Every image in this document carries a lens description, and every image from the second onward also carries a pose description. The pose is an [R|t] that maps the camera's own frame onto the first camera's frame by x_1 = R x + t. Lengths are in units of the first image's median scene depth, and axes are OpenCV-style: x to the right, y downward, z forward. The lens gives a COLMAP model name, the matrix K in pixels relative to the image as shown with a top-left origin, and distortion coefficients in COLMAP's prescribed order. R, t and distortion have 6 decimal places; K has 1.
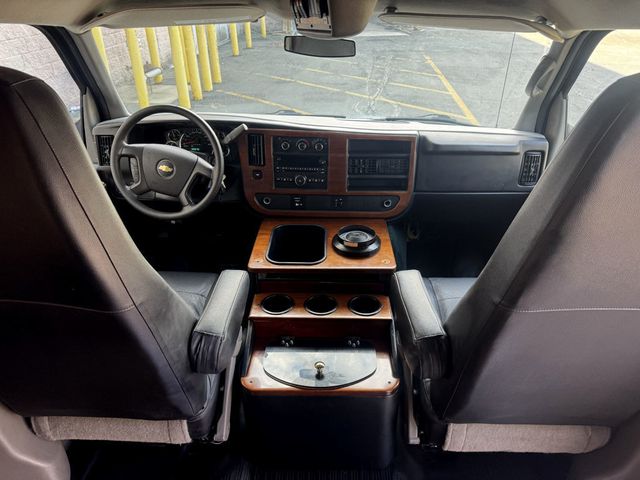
lens RADIAL K [[453.9, 0, 316.0], [0, 453.9, 240.3], [0, 0, 1]] dist [0.097483, -0.138658]
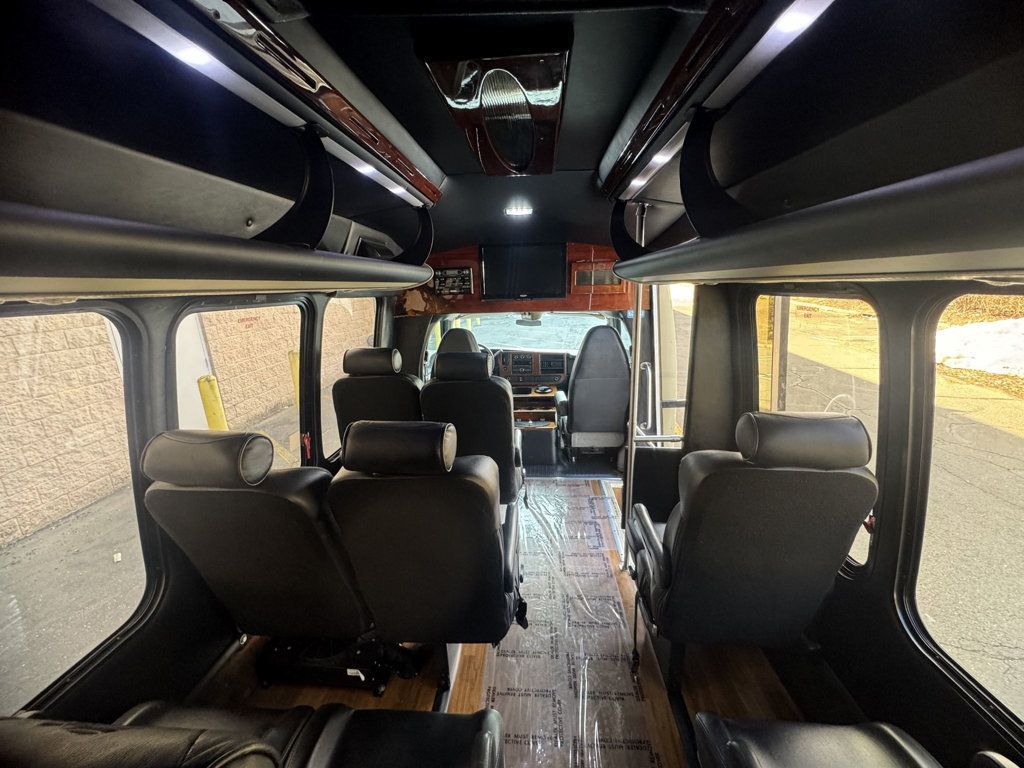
lens RADIAL K [[412.8, 0, 510.3], [0, 412.8, 378.7], [0, 0, 1]] dist [-0.000130, -0.000568]
pose [[0.999051, -0.013390, -0.041453, -0.004971], [0.002053, 0.965003, -0.262232, 0.567097], [0.043514, 0.261897, 0.964114, -1.343252]]
